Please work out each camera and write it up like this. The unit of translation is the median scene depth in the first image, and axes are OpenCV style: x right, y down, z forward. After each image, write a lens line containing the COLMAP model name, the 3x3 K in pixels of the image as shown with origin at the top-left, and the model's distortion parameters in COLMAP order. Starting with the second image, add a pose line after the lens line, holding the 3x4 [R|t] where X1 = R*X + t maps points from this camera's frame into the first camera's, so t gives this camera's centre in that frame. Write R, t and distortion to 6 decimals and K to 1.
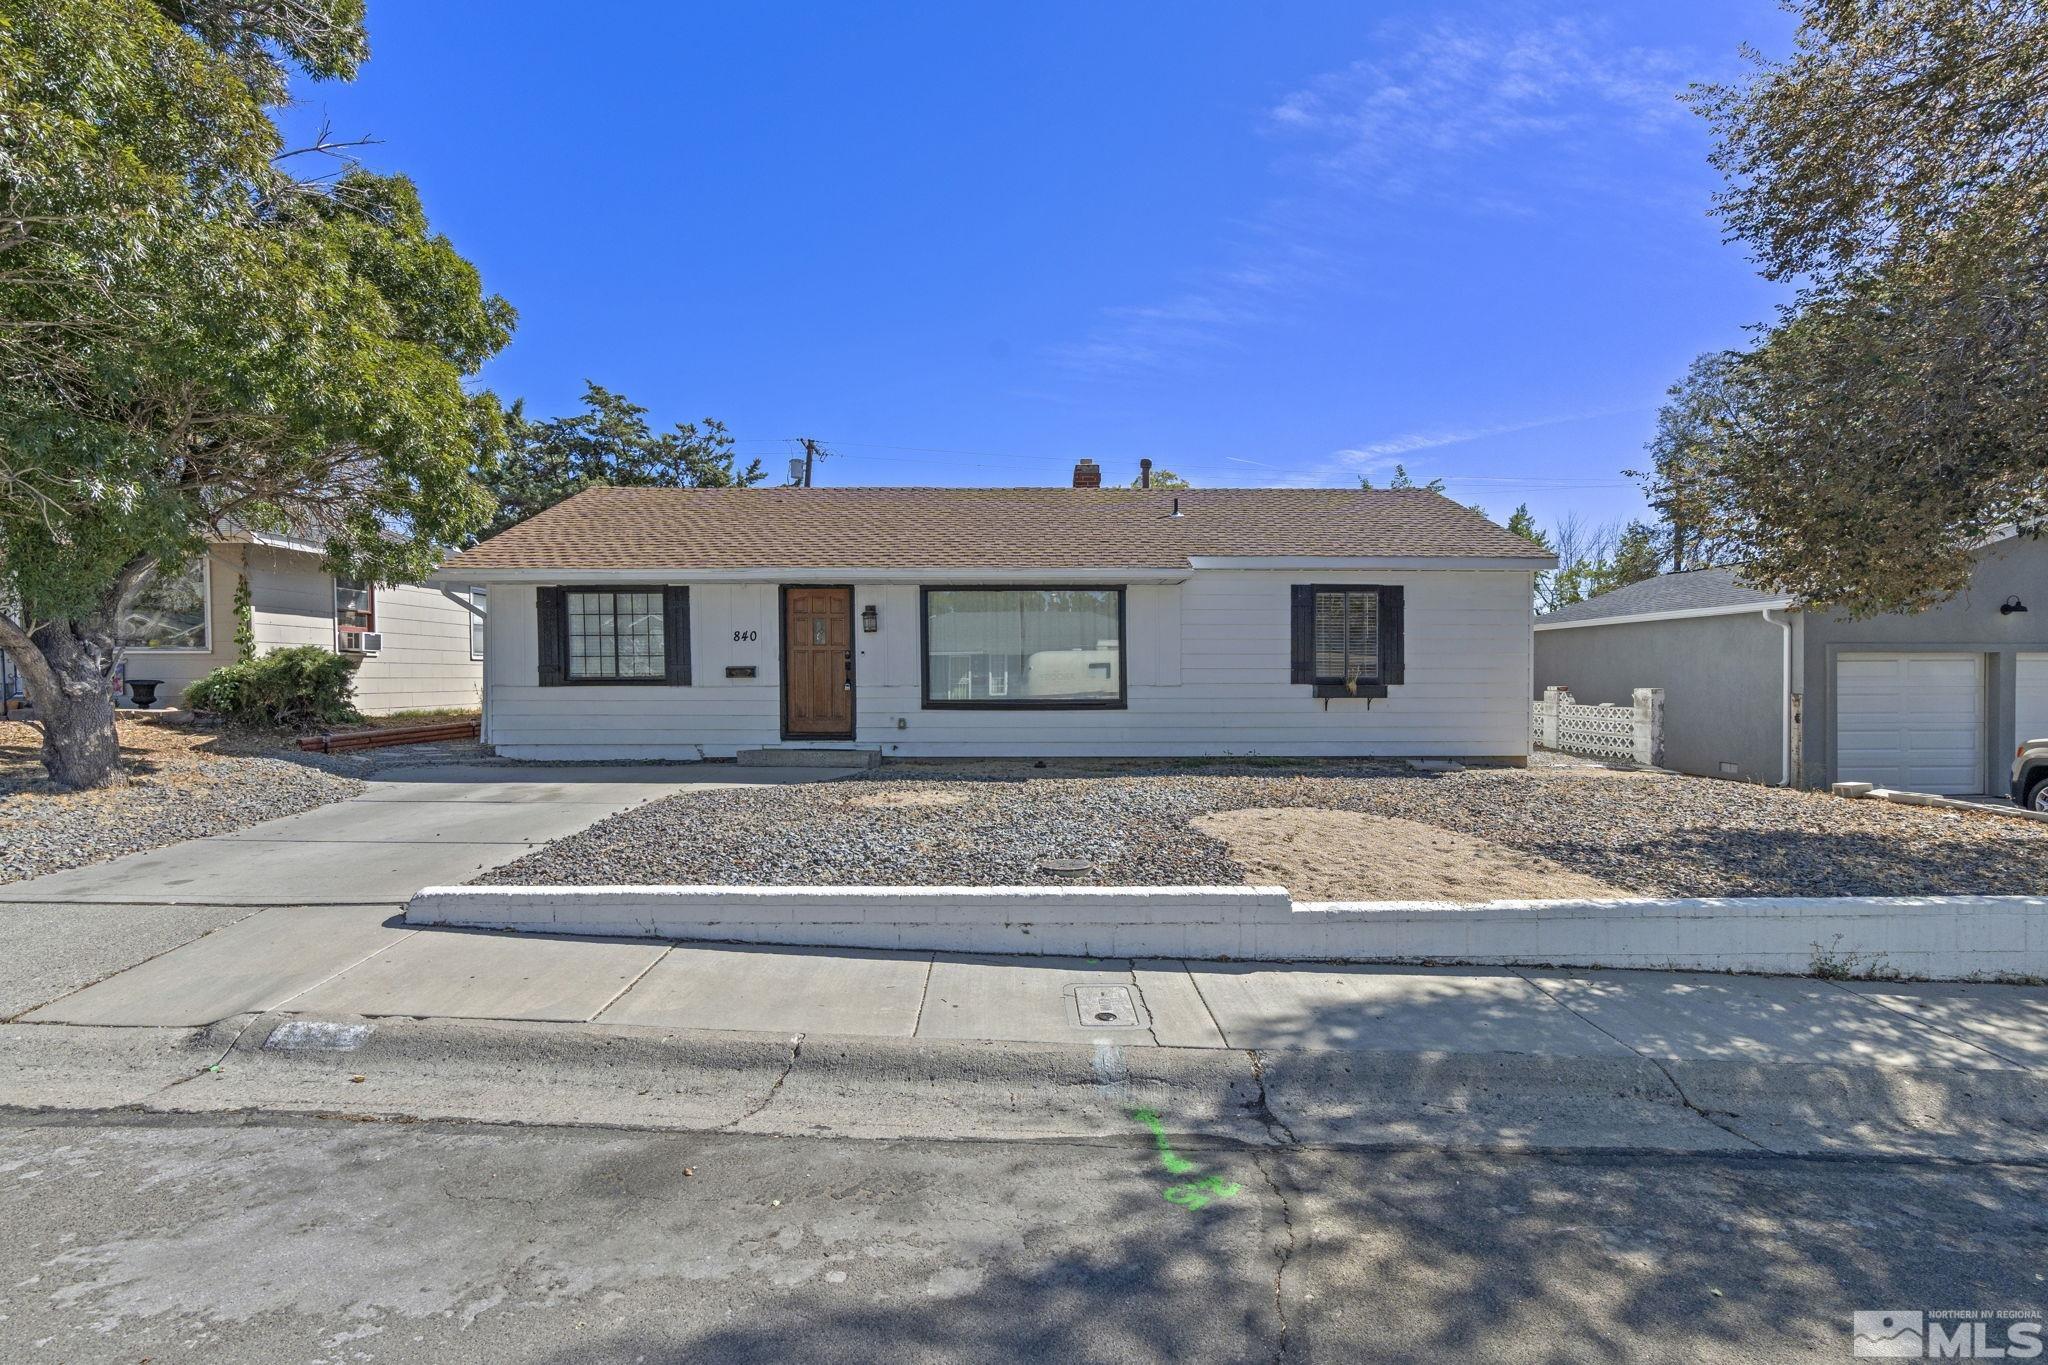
lens RADIAL K [[872.8, 0, 1024.0], [0, 872.8, 682.5], [0, 0, 1]] dist [-0.007982, 0.000368]
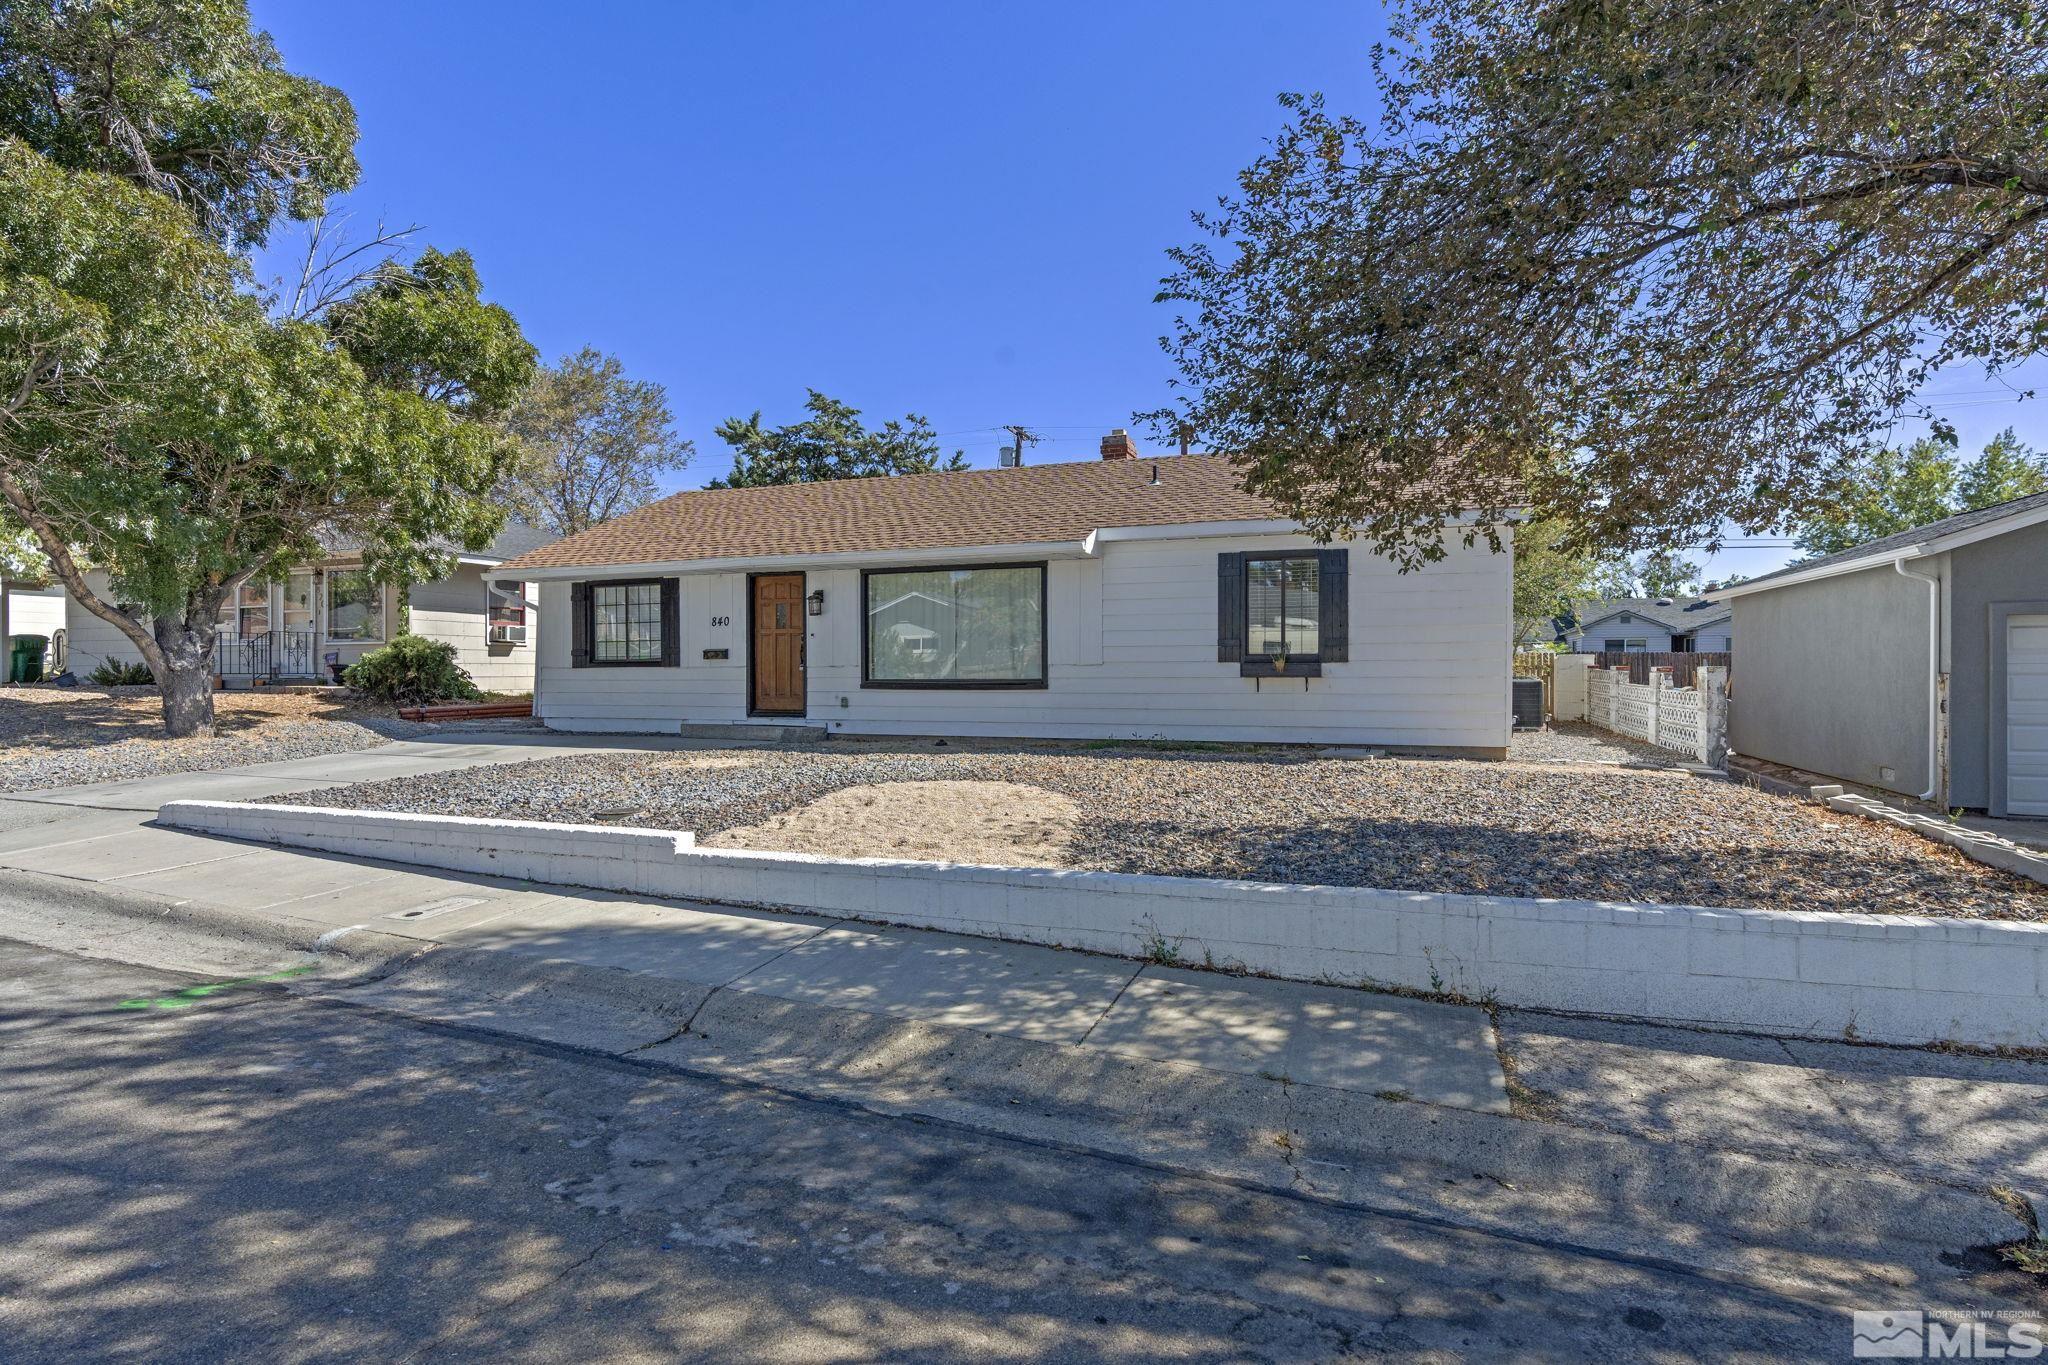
lens RADIAL K [[935.1, 0, 1026.7], [0, 935.1, 669.8], [0, 0, 1]] dist [-0.012516, 0.005190]
pose [[0.947988, -0.002654, -0.318295, 0.421036], [0.000790, 0.999982, -0.005984, 0.015153], [0.318305, 0.005421, 0.947973, 0.009146]]
